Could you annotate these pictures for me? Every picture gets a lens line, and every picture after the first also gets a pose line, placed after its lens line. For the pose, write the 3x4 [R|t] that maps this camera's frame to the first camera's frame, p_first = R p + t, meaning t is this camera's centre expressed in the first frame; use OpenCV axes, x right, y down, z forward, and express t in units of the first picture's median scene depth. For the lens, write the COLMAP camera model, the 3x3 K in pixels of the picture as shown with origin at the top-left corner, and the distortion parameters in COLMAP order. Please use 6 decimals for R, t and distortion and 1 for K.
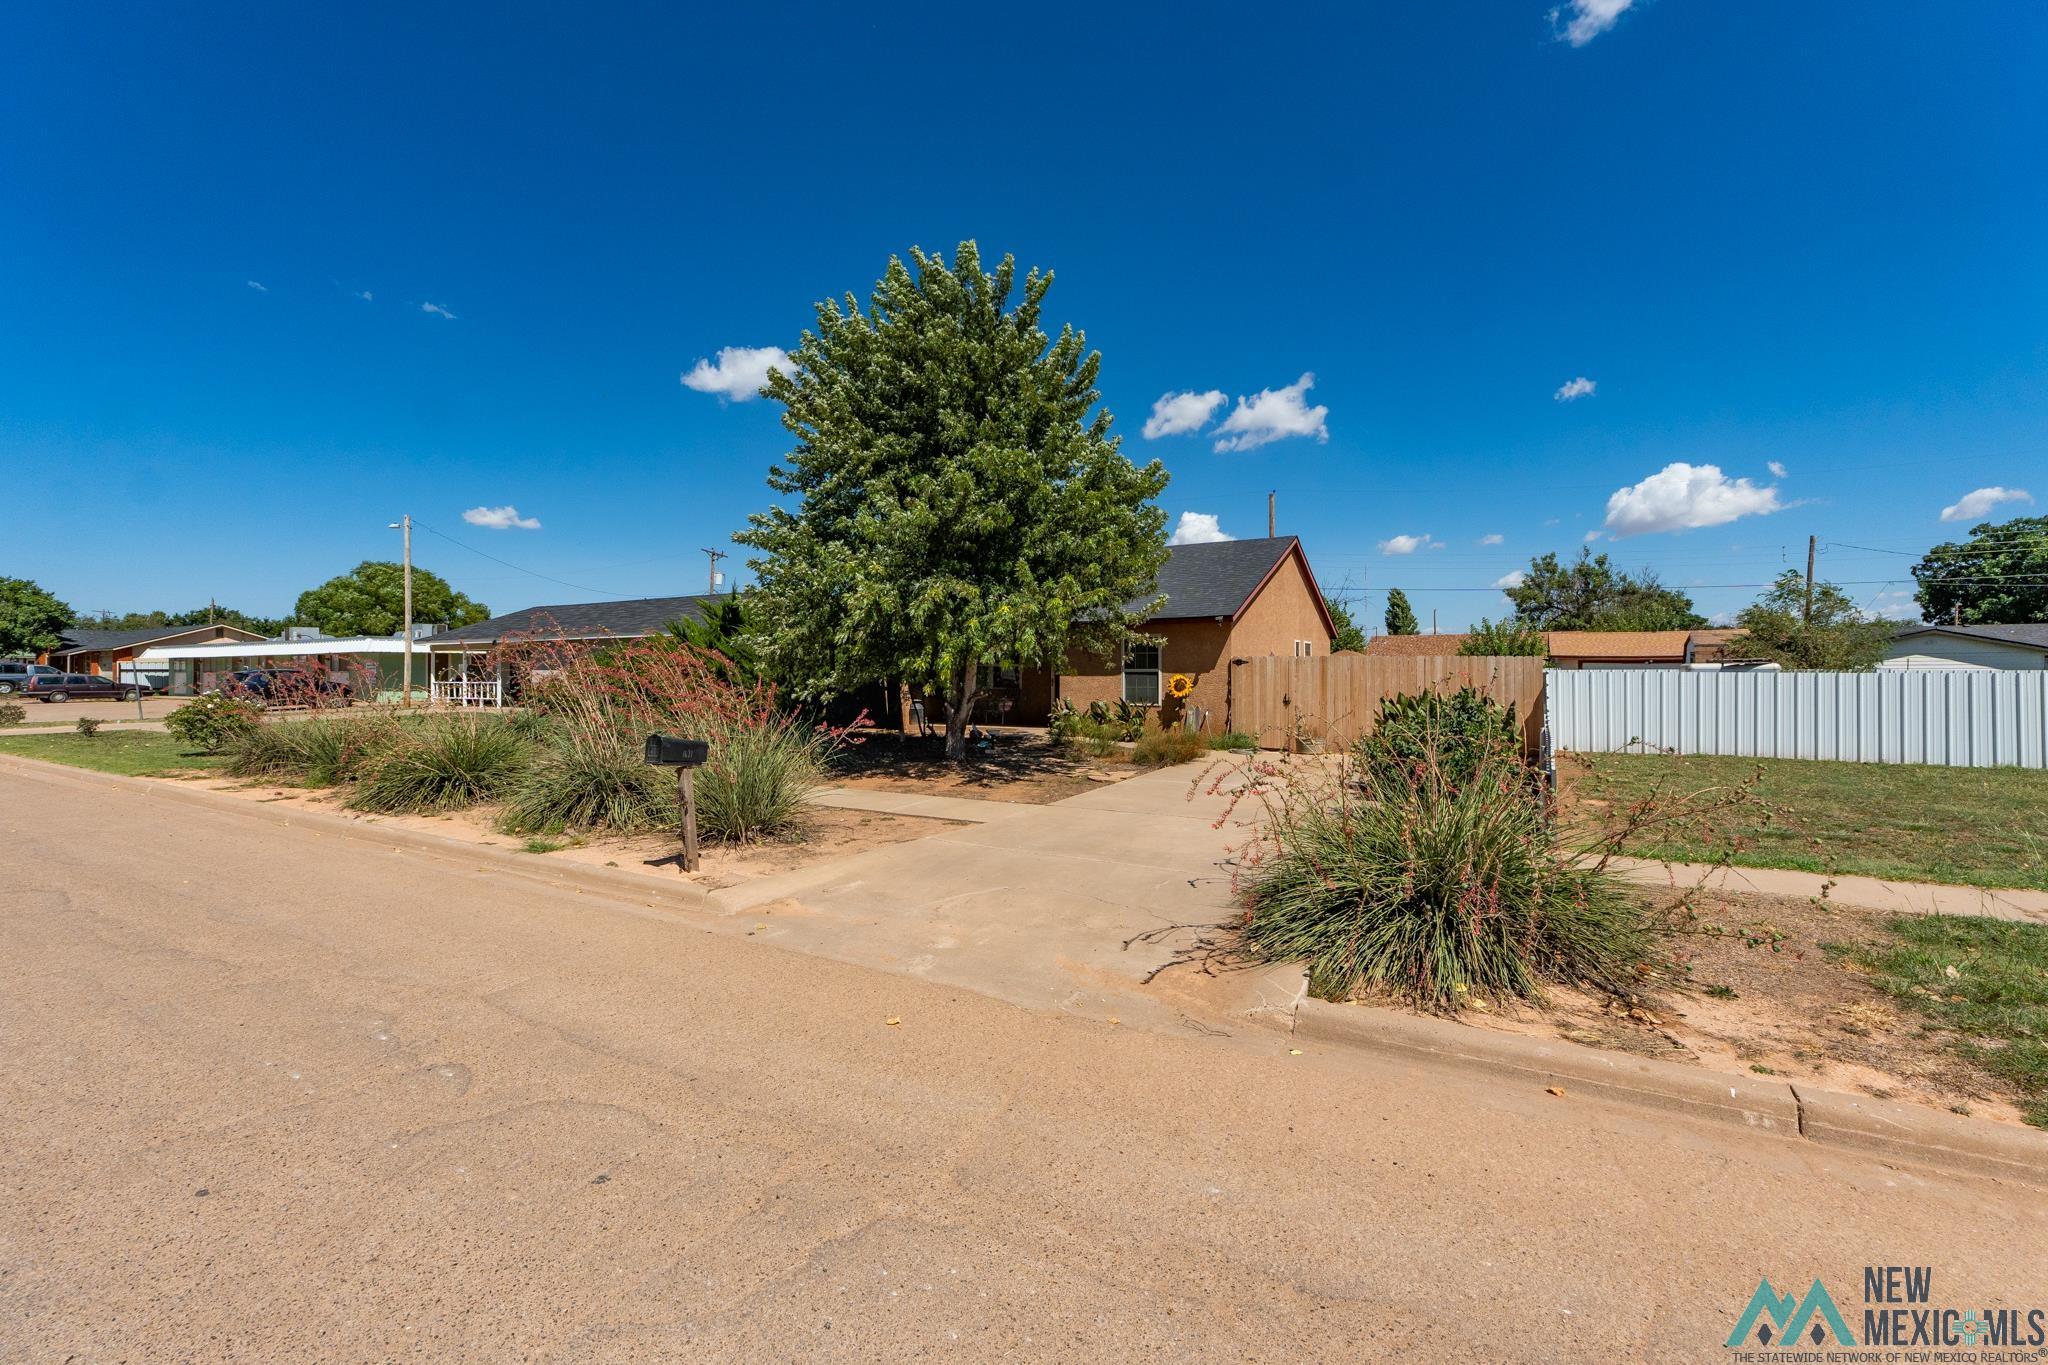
lens RADIAL K [[894.5, 0, 1034.0], [0, 894.5, 690.9], [0, 0, 1]] dist [-0.009022, 0.000808]
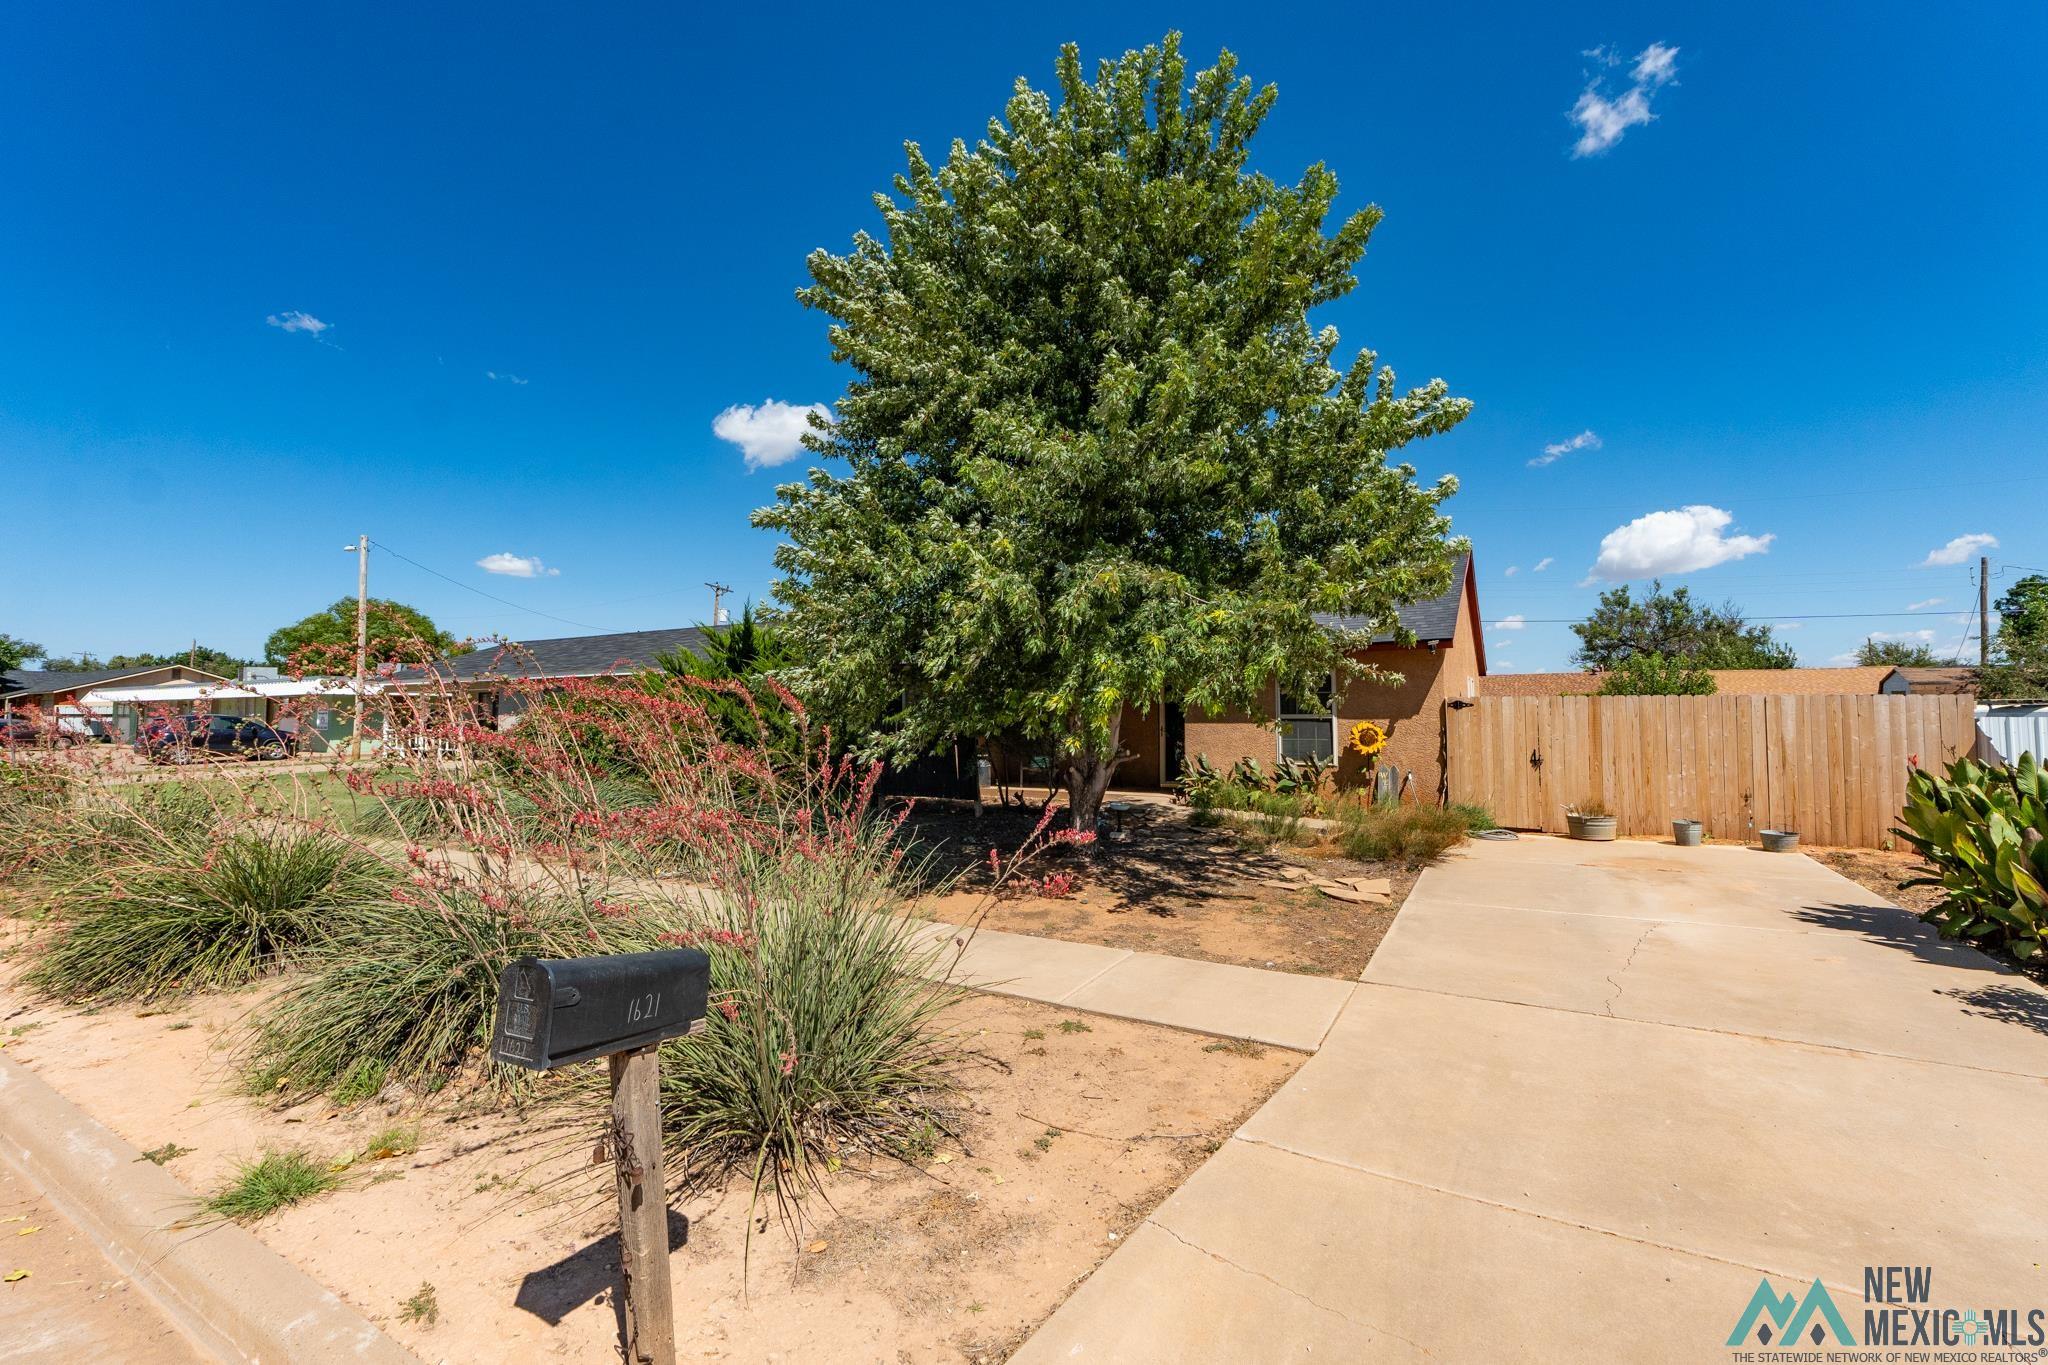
lens RADIAL K [[894.5, 0, 1037.0], [0, 894.5, 672.1], [0, 0, 1]] dist [-0.009022, 0.000808]
pose [[0.999998, -0.001734, 0.001222, -0.101195], [0.001814, 0.997646, -0.068555, -0.009466], [-0.001101, 0.068557, 0.997647, 0.274847]]
